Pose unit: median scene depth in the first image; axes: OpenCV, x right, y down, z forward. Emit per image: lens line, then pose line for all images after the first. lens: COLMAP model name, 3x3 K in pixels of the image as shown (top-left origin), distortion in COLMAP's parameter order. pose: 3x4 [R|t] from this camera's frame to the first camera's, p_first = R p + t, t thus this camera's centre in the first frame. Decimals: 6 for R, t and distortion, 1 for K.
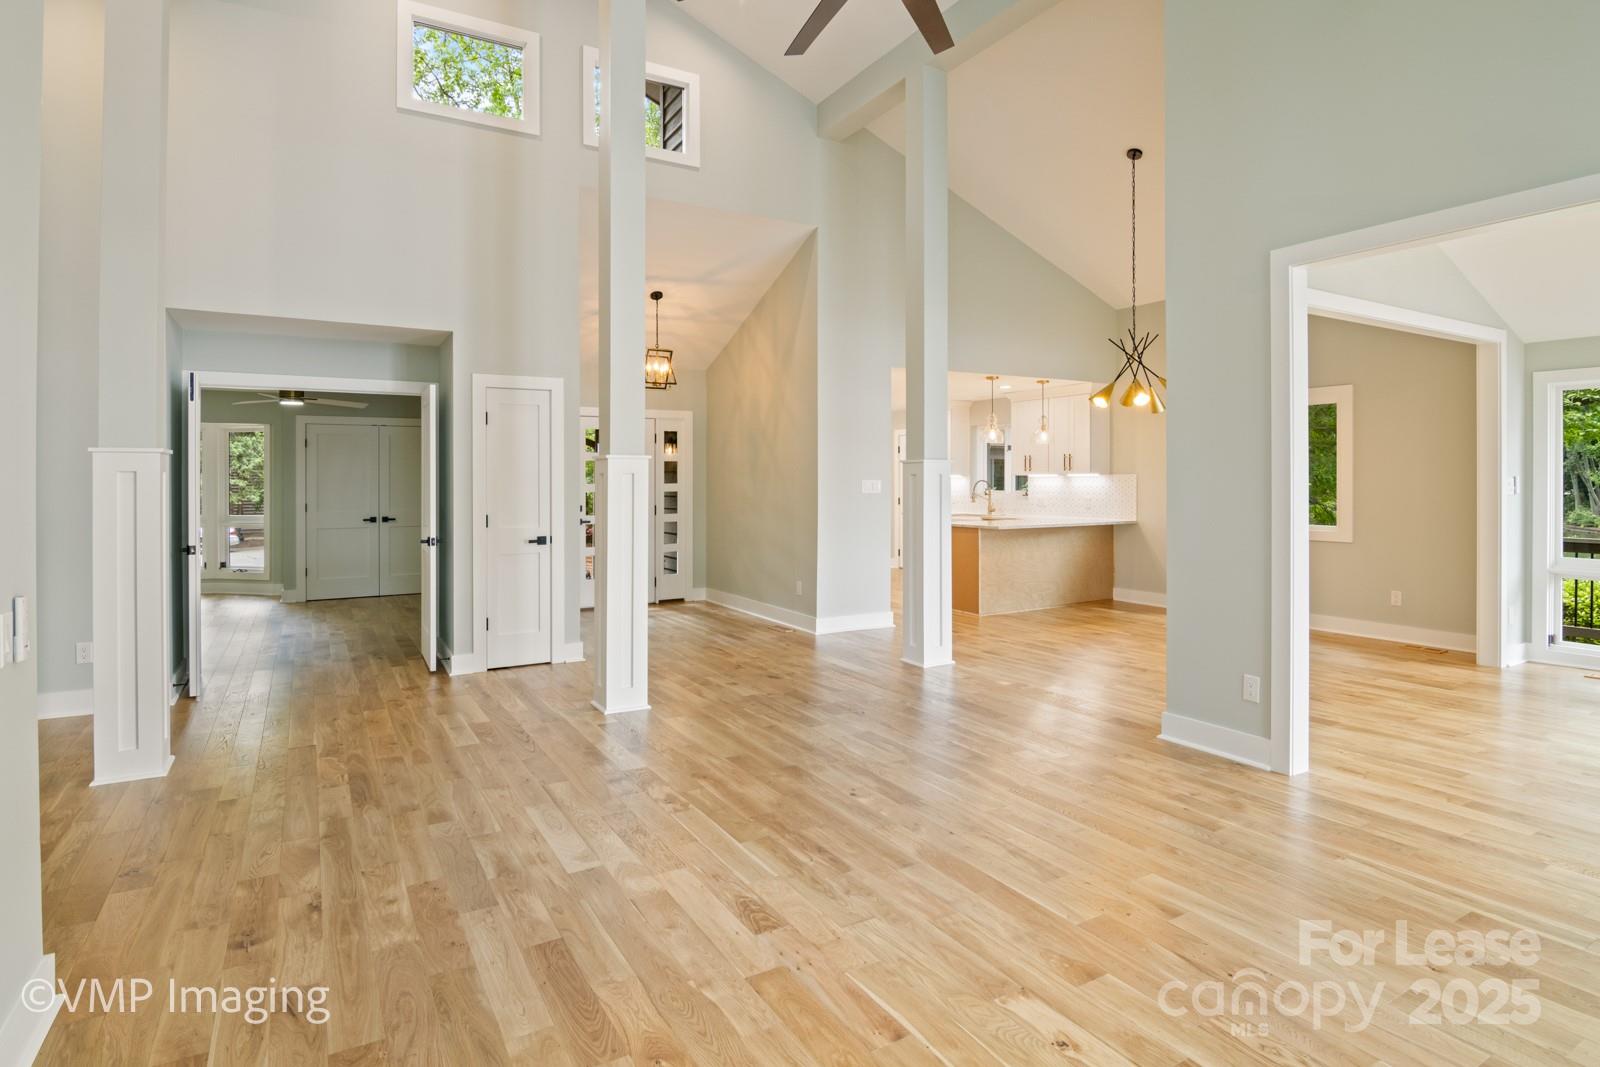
lens RADIAL K [[838.4, 0, 791.1], [0, 838.4, 485.2], [0, 0, 1]] dist [-0.004415, -0.001185]
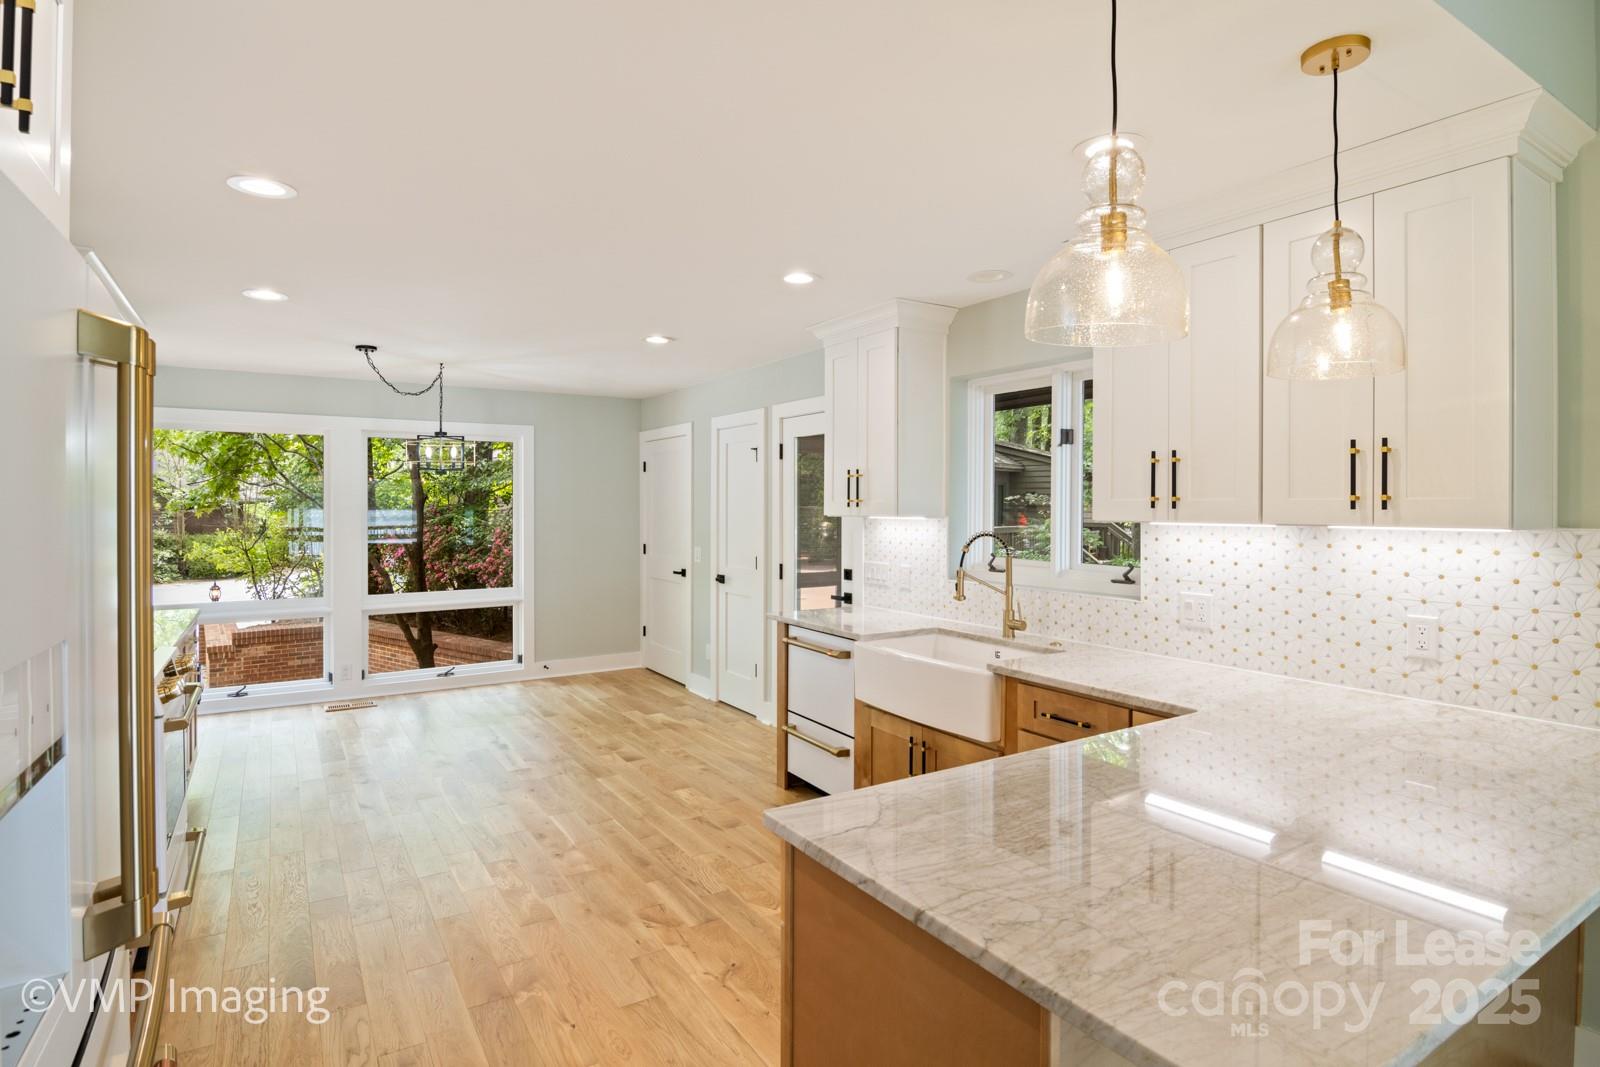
lens RADIAL K [[823.5, 0, 803.4], [0, 823.5, 510.2], [0, 0, 1]] dist [-0.012490, -0.000304]
pose [[0.998906, 0.006742, 0.046273, 0.164530], [-0.006661, 0.999976, -0.001896, -0.016332], [-0.046284, 0.001586, 0.998927, 0.793860]]
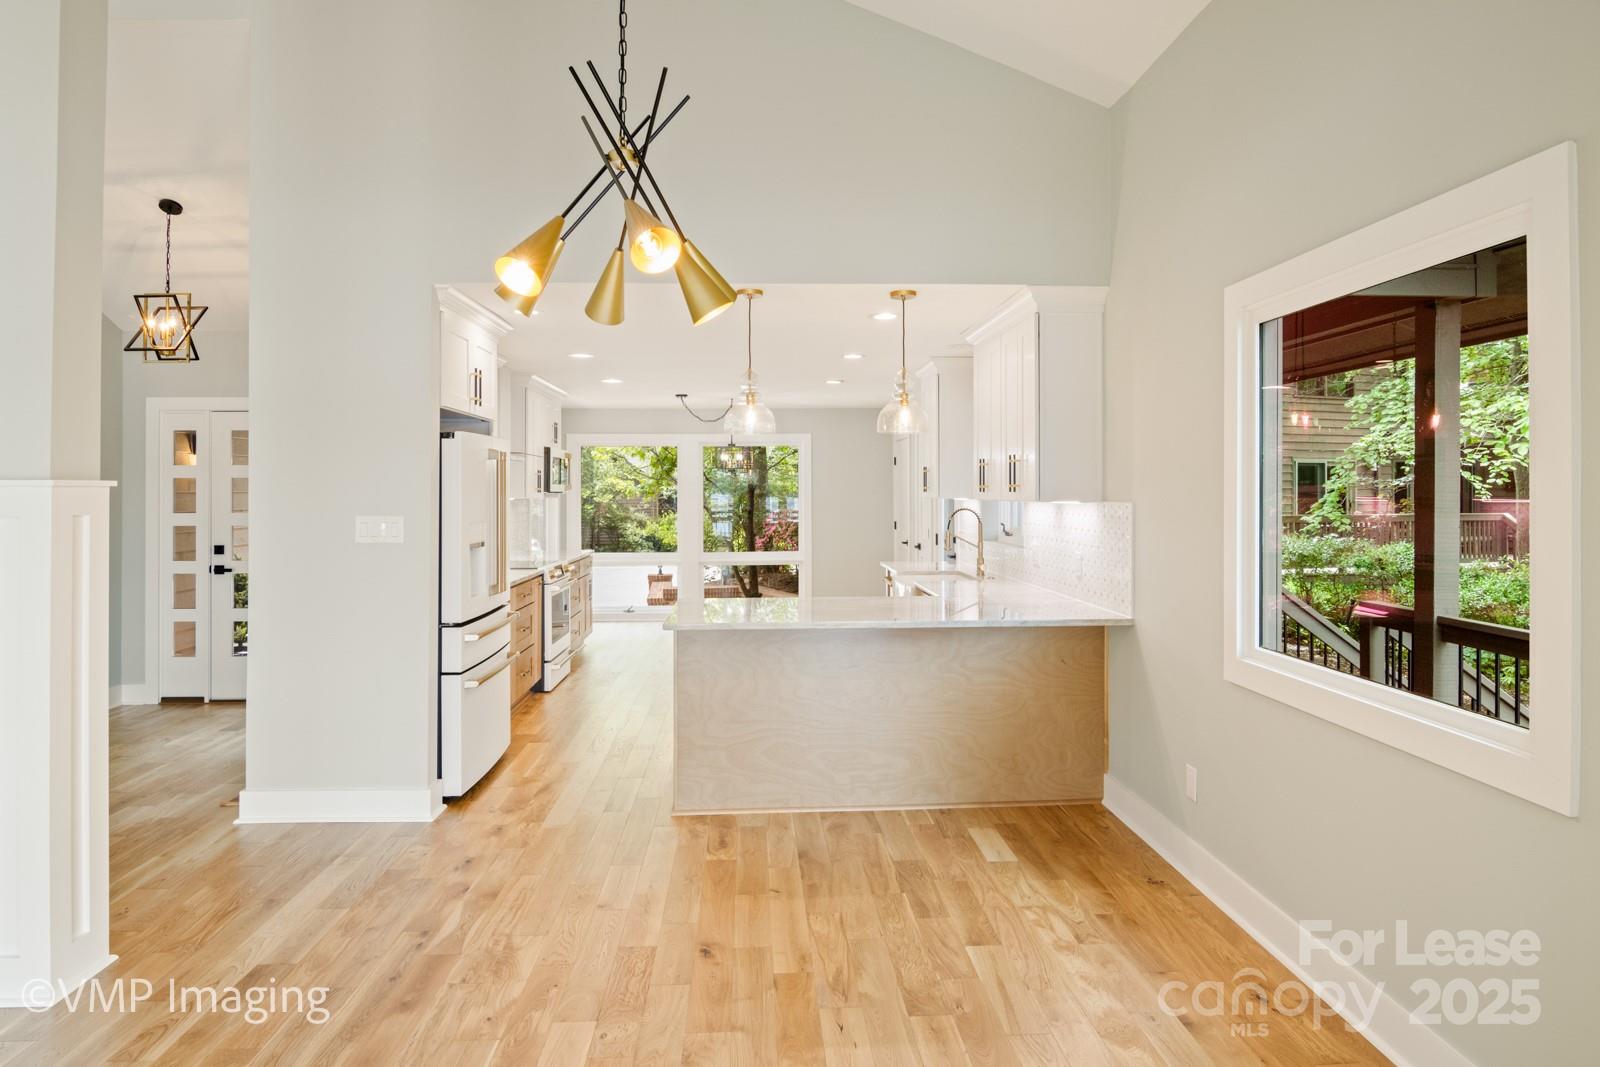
lens RADIAL K [[928.7, 0, 802.1], [0, 928.7, 492.8], [0, 0, 1]] dist [-0.002931, -0.001436]
pose [[0.892627, 0.002997, -0.450786, 0.459675], [-0.005074, 0.999981, -0.003397, -0.015218], [0.450767, 0.005320, 0.892626, 0.521624]]
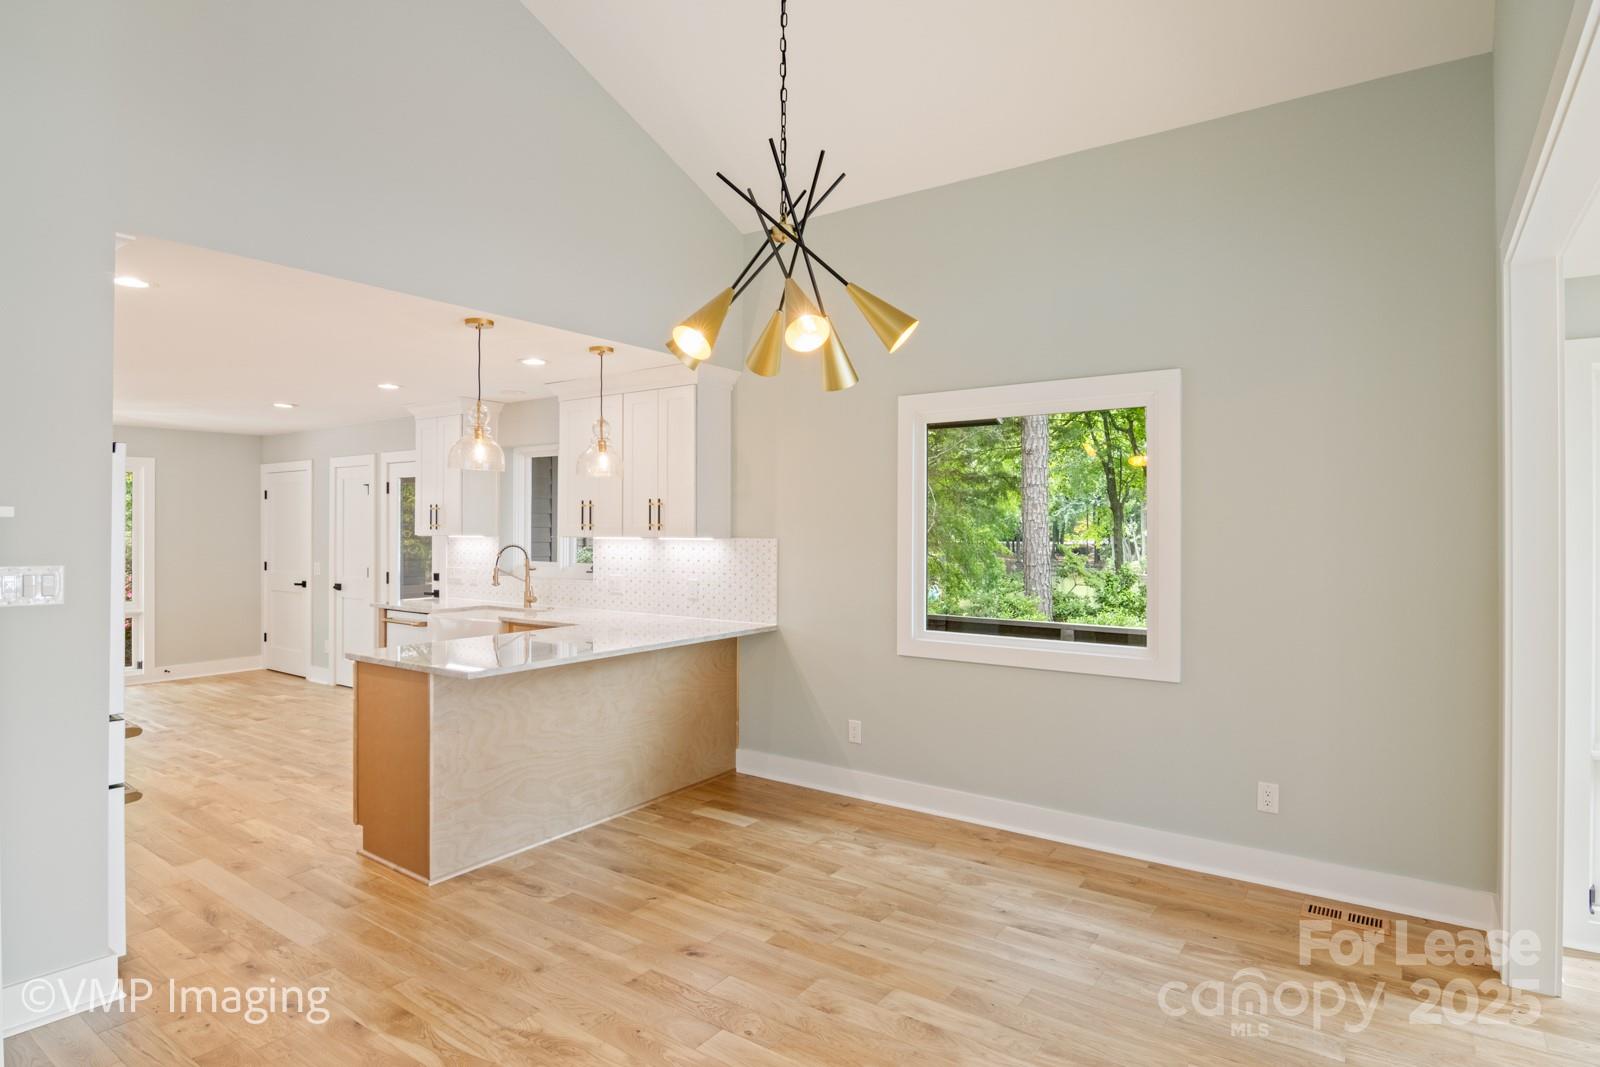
lens RADIAL K [[856.8, 0, 795.2], [0, 856.8, 525.5], [0, 0, 1]] dist [0.000153, -0.013827]
pose [[0.910412, 0.007528, 0.413635, 0.191138], [-0.002921, 0.999926, -0.011769, -0.014966], [-0.413693, 0.009507, 0.910367, 0.483920]]
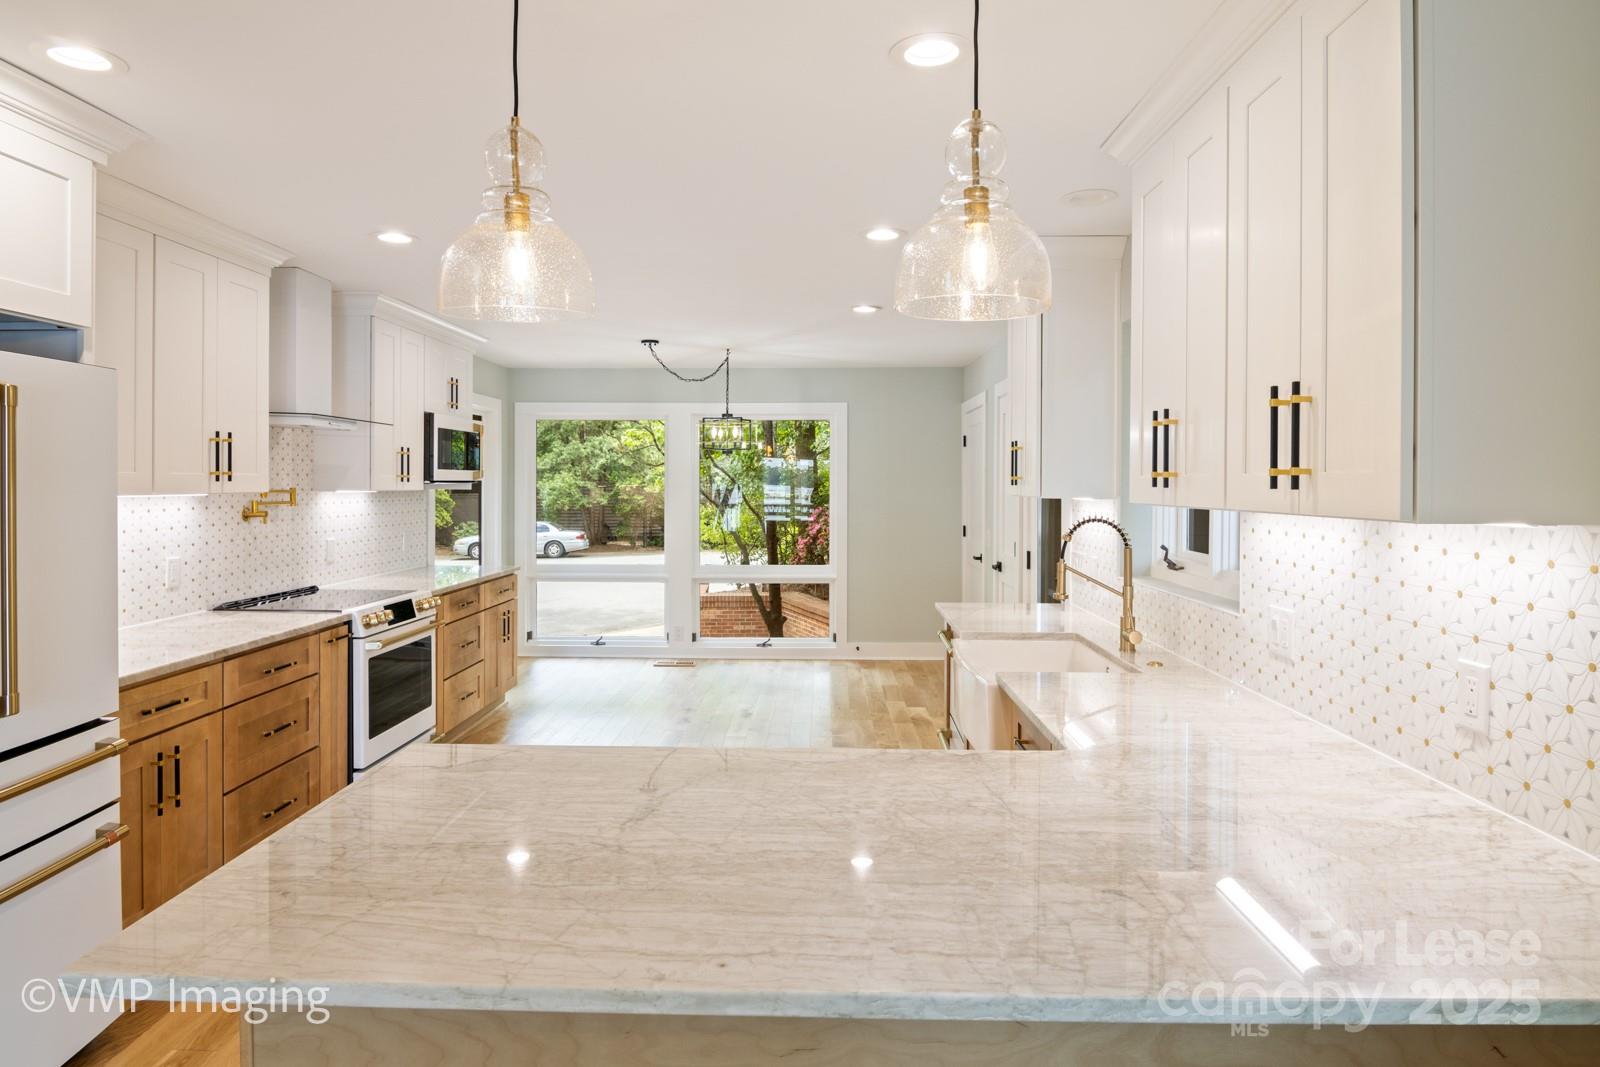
lens RADIAL K [[928.7, 0, 802.1], [0, 928.7, 492.8], [0, 0, 1]] dist [-0.002931, -0.001436]
pose [[0.854687, 0.014810, -0.518933, 0.349213], [-0.012764, 0.999890, 0.007513, -0.017488], [0.518987, 0.000202, 0.854782, 0.819043]]
